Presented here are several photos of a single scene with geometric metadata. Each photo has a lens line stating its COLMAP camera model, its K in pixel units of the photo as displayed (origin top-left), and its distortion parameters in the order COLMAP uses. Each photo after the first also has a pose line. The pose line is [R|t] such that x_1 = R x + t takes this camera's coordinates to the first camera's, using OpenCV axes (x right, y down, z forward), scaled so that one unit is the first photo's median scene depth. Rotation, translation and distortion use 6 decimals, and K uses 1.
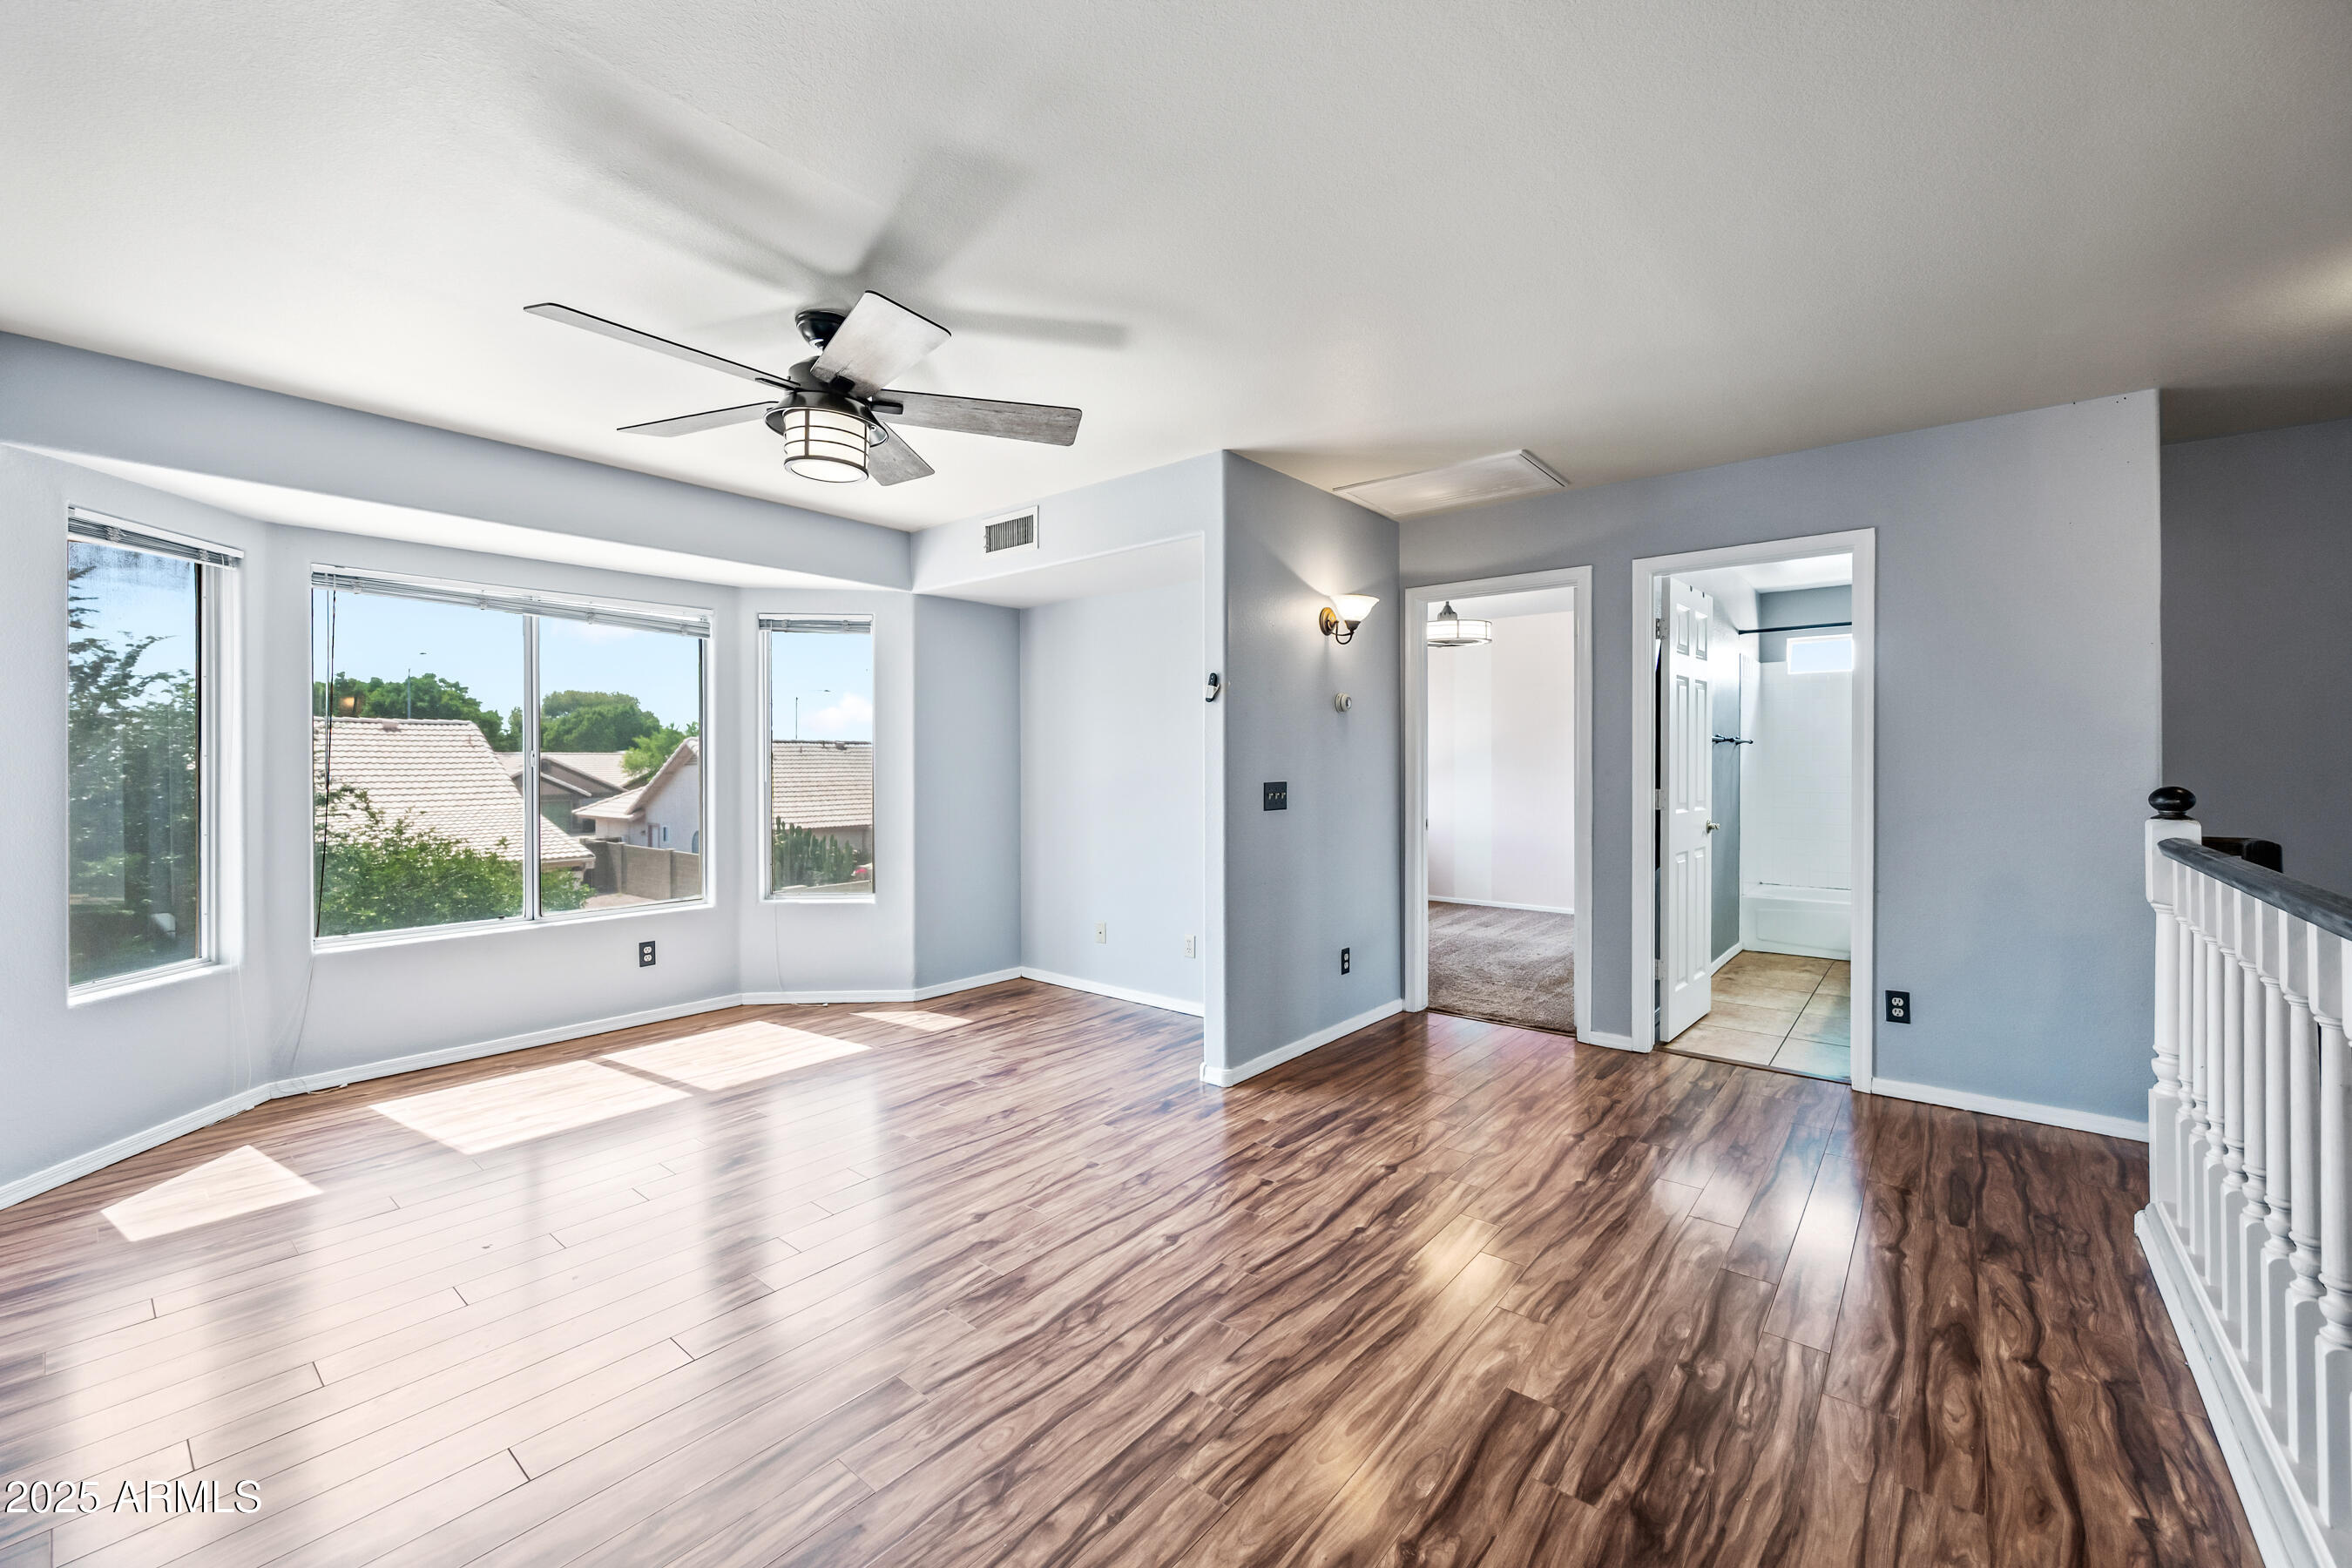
lens RADIAL K [[923.7, 0, 1184.5], [0, 923.7, 760.3], [0, 0, 1]] dist [-0.002849, -0.000100]
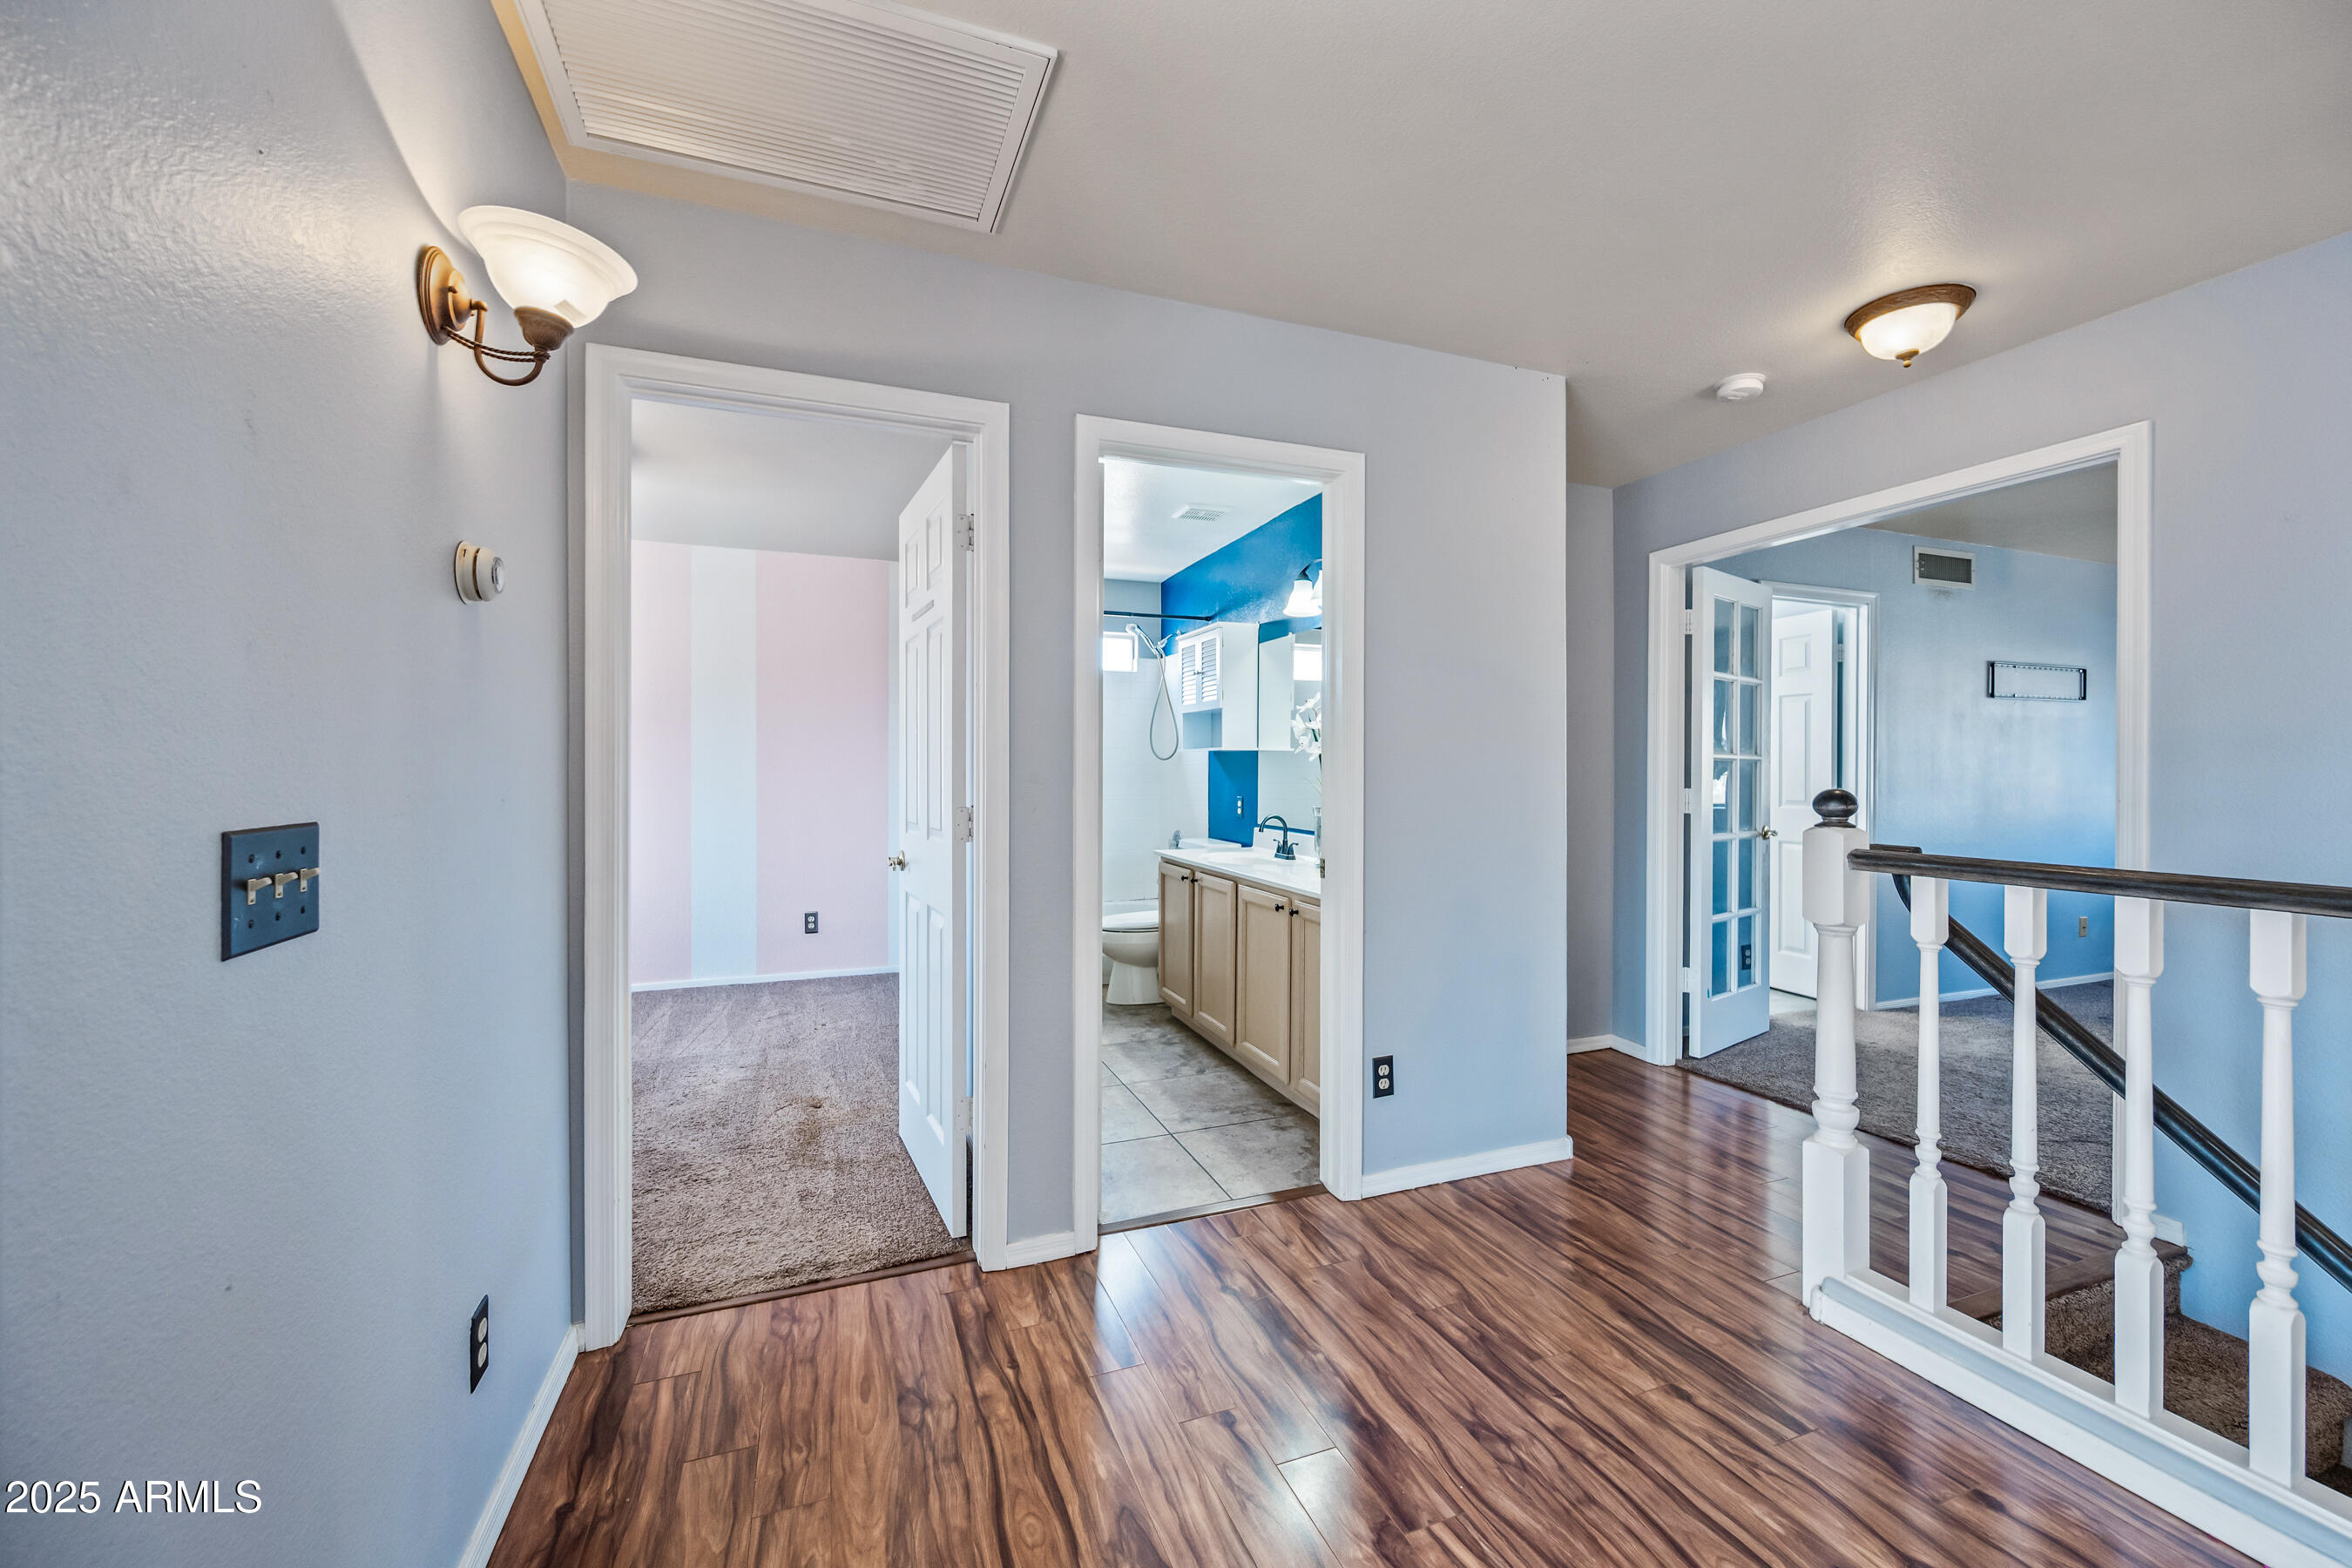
lens RADIAL K [[923.7, 0, 1179.8], [0, 923.7, 774.5], [0, 0, 1]] dist [-0.002849, -0.000100]
pose [[0.490616, -0.001677, 0.871374, 0.007897], [-0.004552, 0.999980, 0.004487, 0.008235], [-0.871364, -0.006168, 0.490598, 0.682026]]
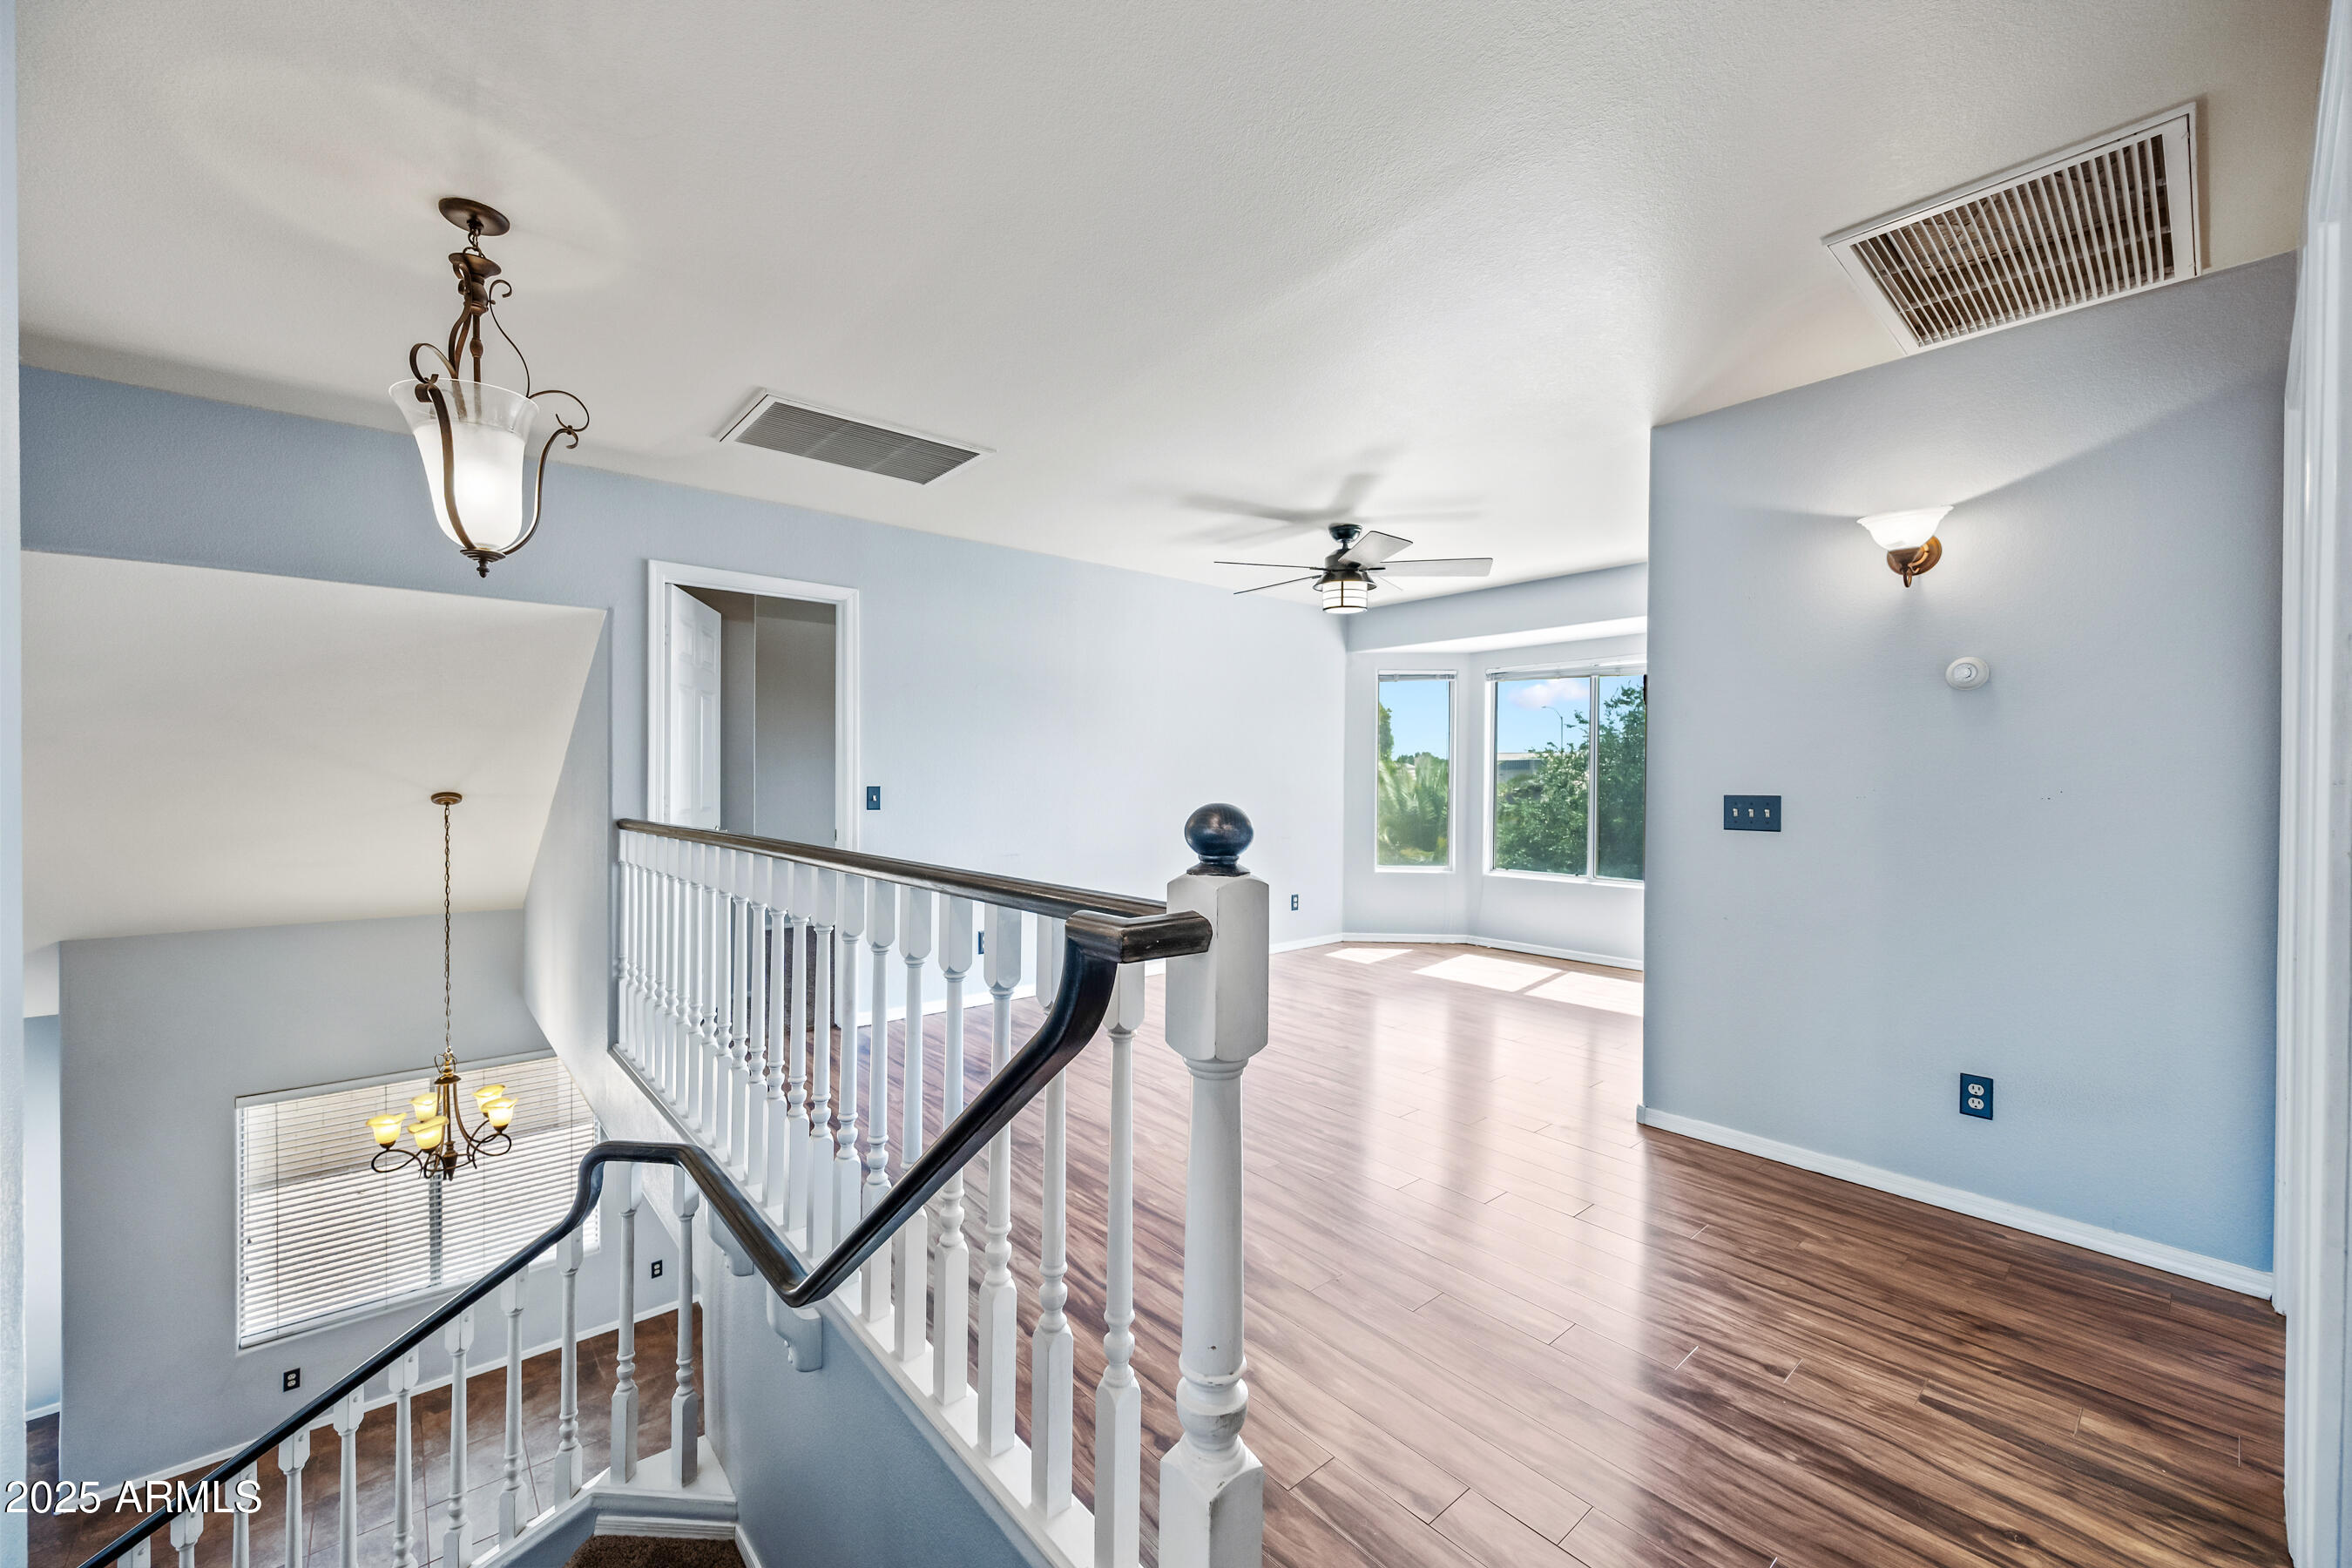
lens RADIAL K [[923.7, 0, 1185.0], [0, 923.7, 784.8], [0, 0, 1]] dist [-0.002849, -0.000100]
pose [[-0.166636, 0.007602, -0.985989, 0.950142], [-0.000500, 0.999969, 0.007794, 0.008664], [0.986018, 0.001792, -0.166627, 0.651604]]
